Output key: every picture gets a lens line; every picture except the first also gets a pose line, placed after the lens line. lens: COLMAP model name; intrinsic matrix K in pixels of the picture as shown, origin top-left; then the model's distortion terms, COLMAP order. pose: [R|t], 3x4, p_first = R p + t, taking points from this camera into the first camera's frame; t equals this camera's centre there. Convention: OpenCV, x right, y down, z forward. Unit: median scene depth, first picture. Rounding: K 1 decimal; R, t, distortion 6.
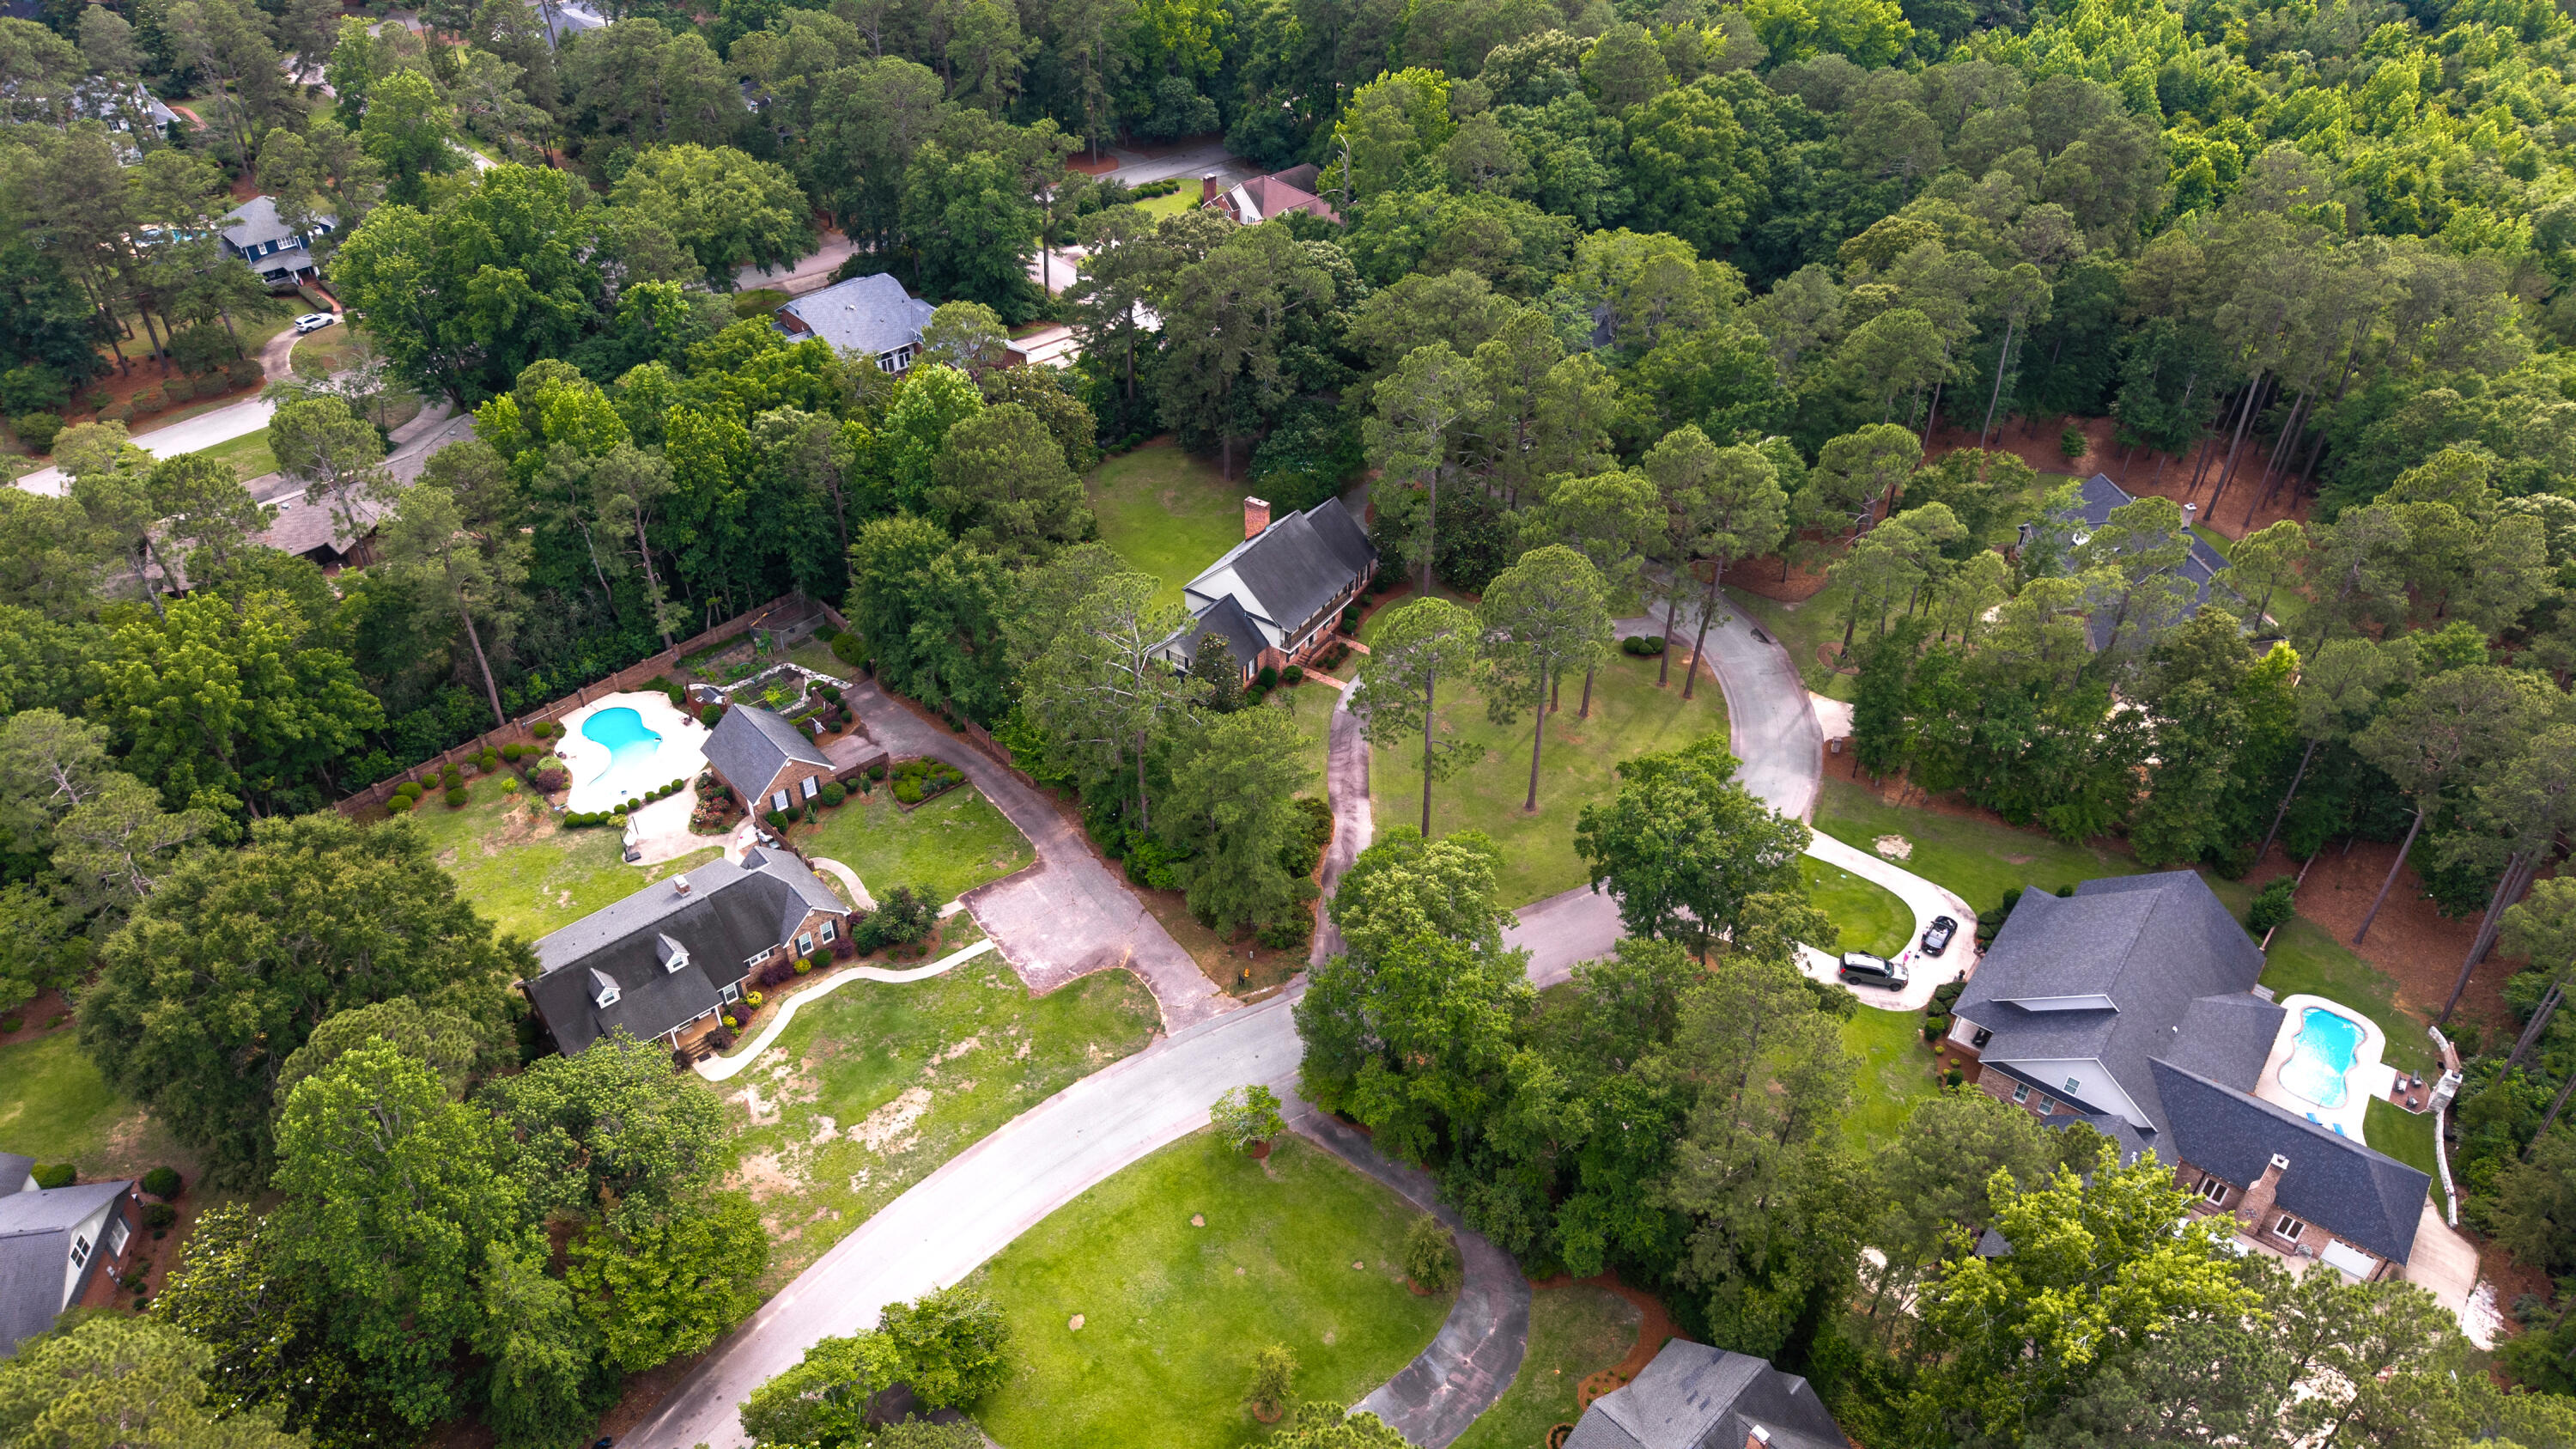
lens RADIAL K [[1742.4, 0, 1300.7], [0, 1742.4, 717.9], [0, 0, 1]] dist [-0.003532, -0.010355]
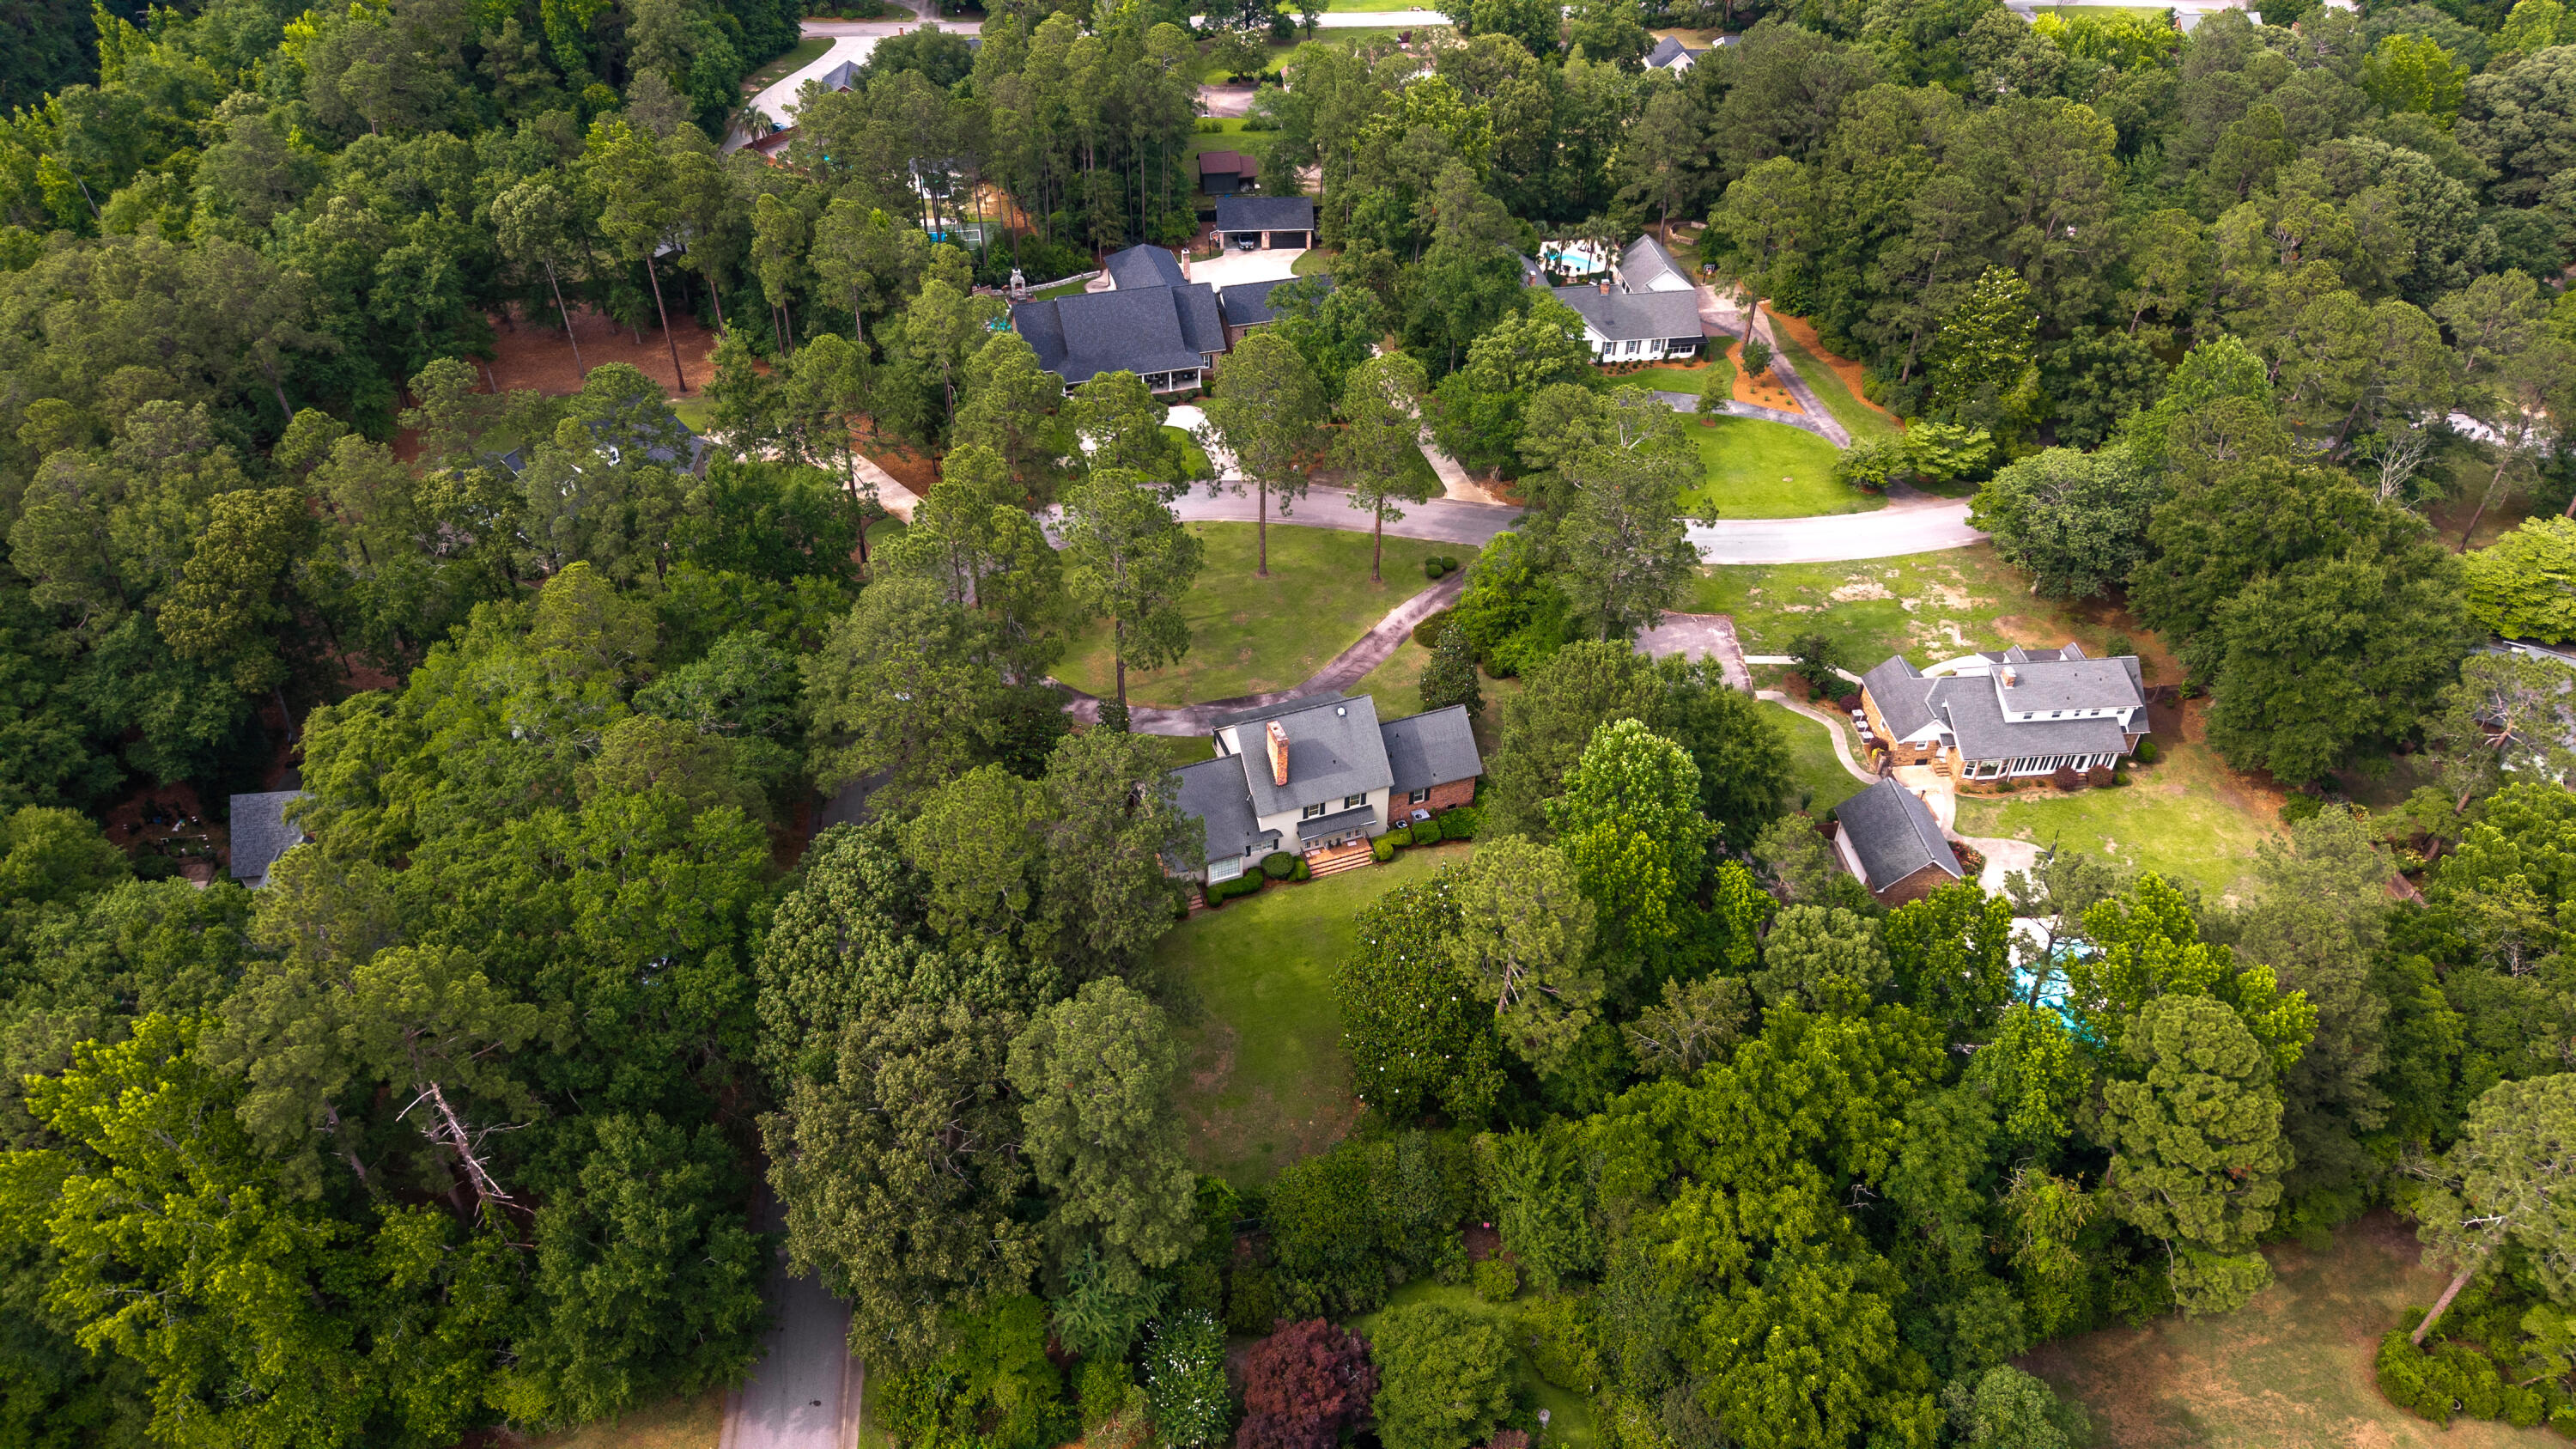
lens RADIAL K [[1742.4, 0, 1290.3], [0, 1742.4, 727.7], [0, 0, 1]] dist [-0.003532, -0.010355]
pose [[-0.808212, -0.397790, 0.434231, -0.502331], [0.335815, 0.294407, 0.894736, -1.117952], [-0.483758, 0.868958, -0.104360, 1.427854]]
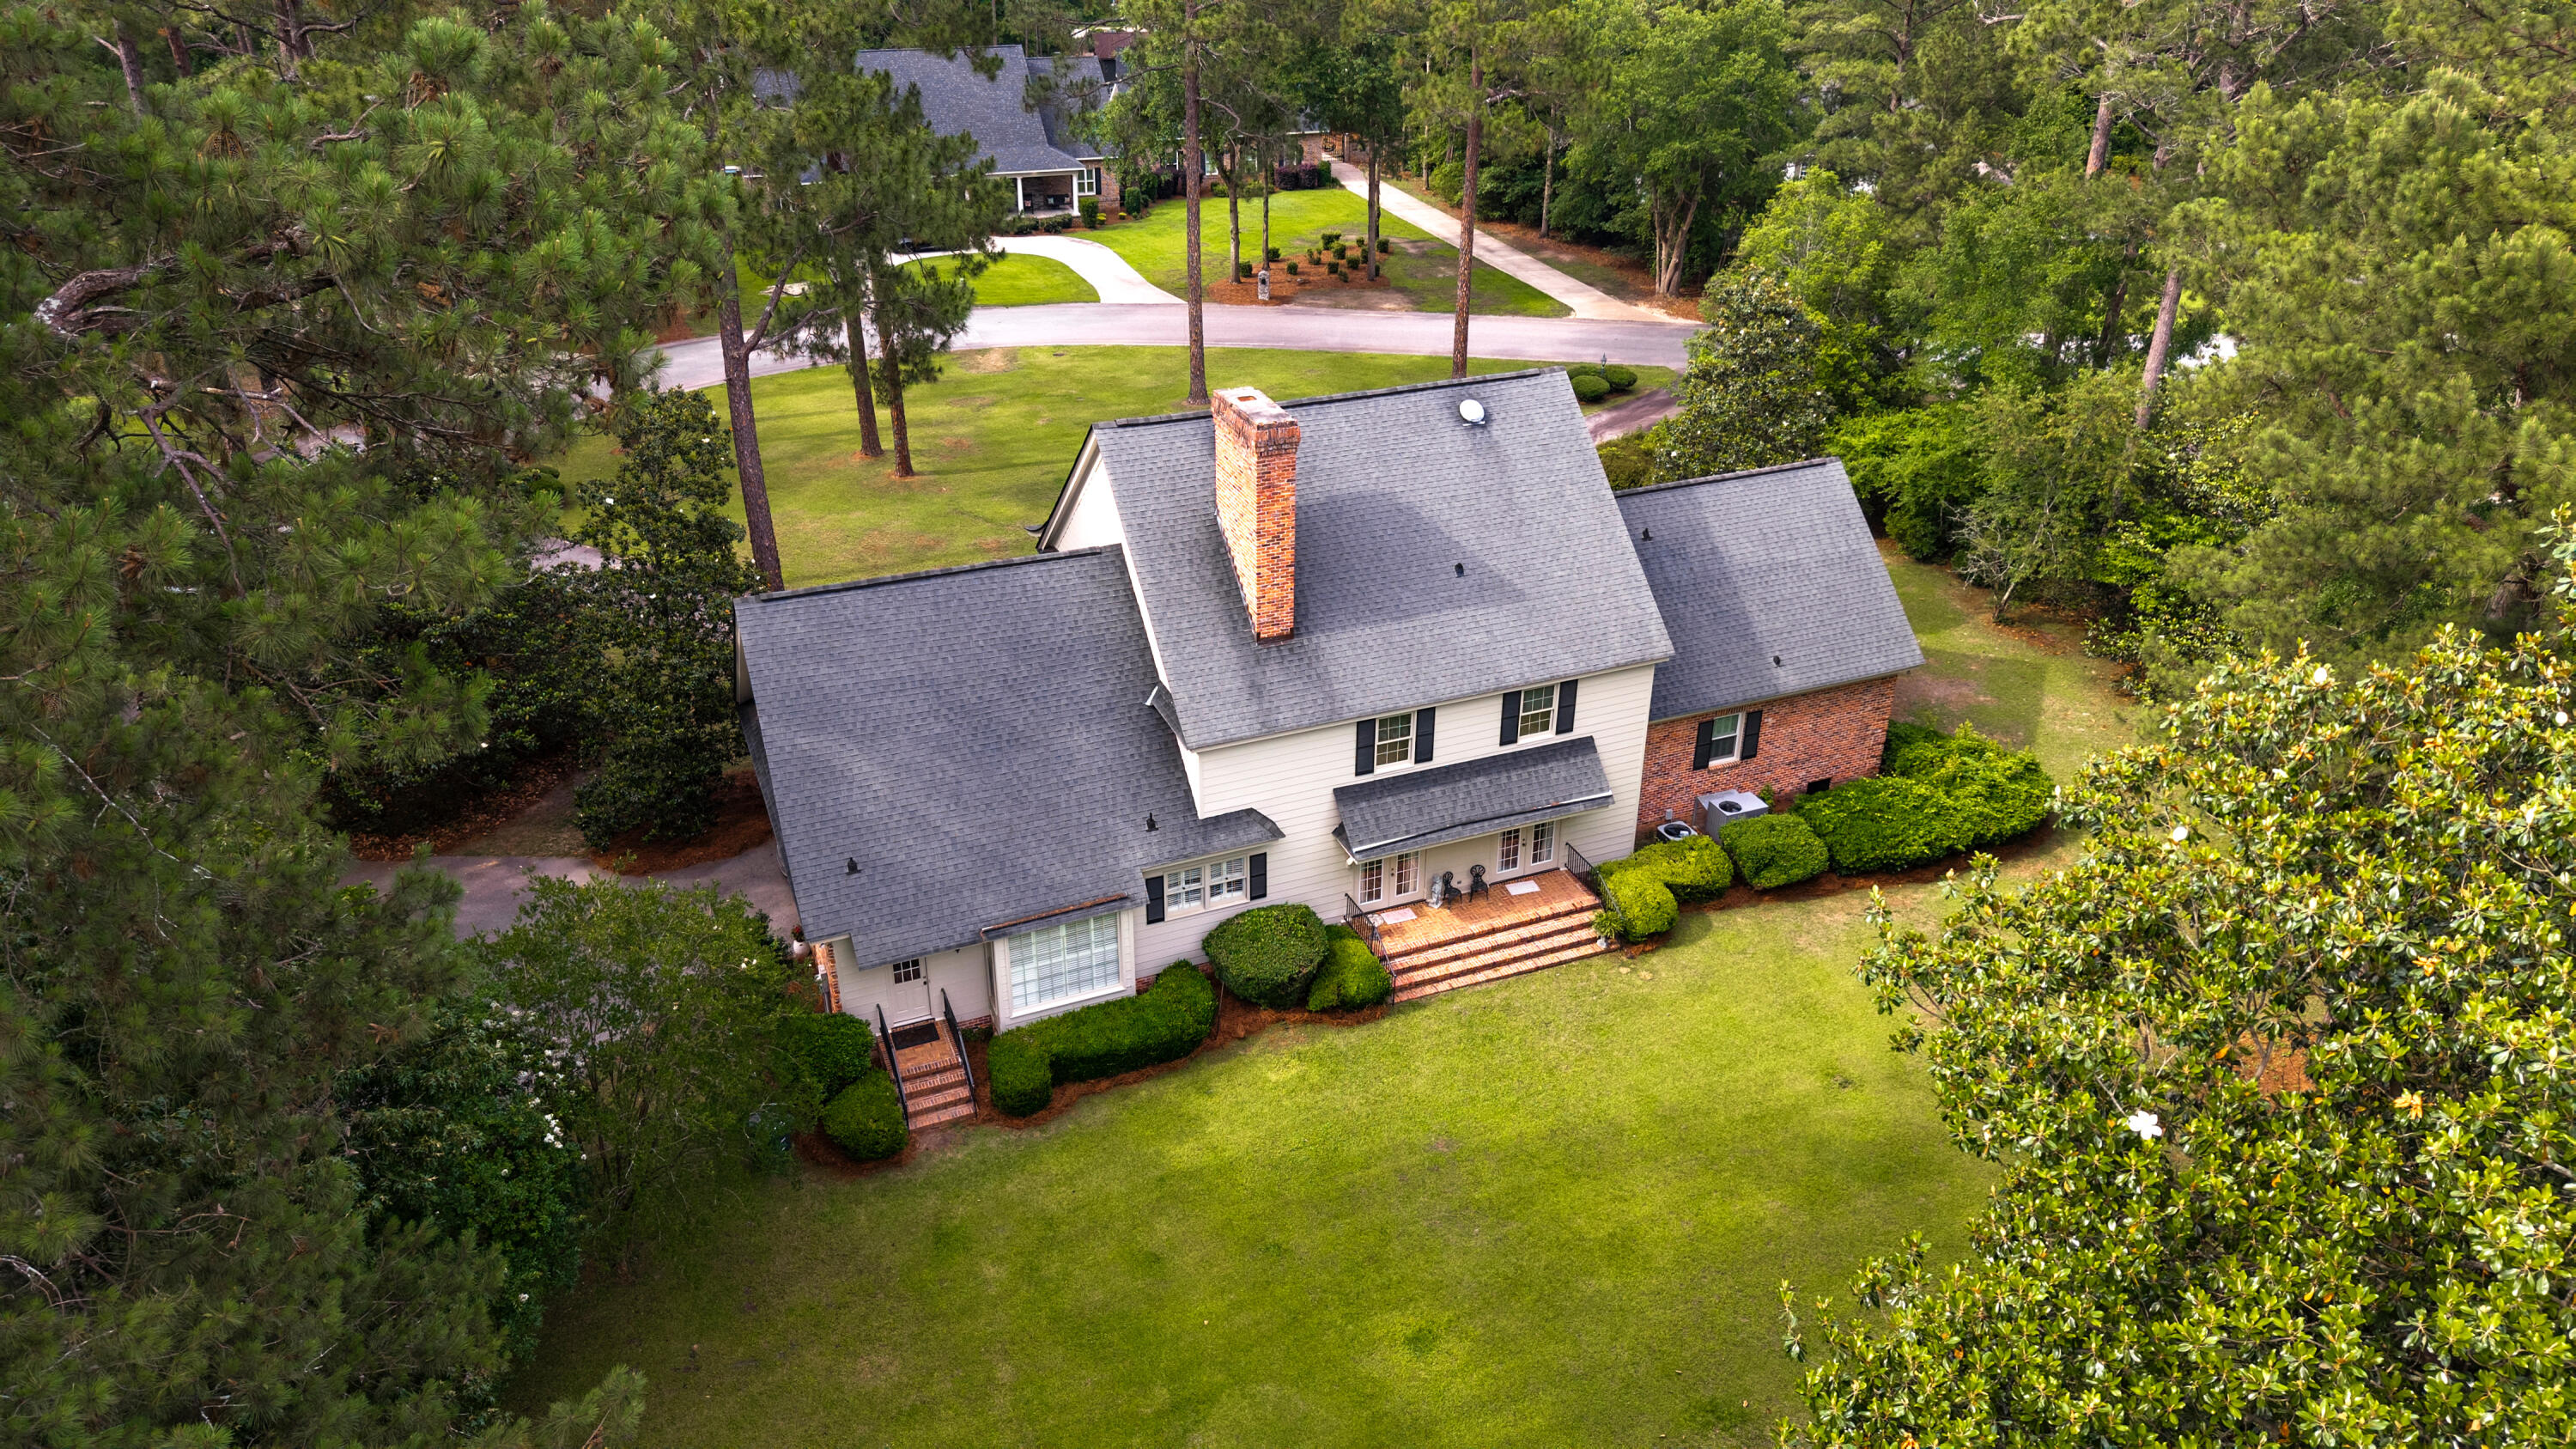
lens RADIAL K [[1742.4, 0, 1281.7], [0, 1742.4, 727.6], [0, 0, 1]] dist [-0.003532, -0.010355]
pose [[-0.829815, -0.277201, 0.484321, -0.185423], [0.328462, 0.459007, 0.825485, -0.367724], [-0.451132, 0.844081, -0.289840, 1.443761]]
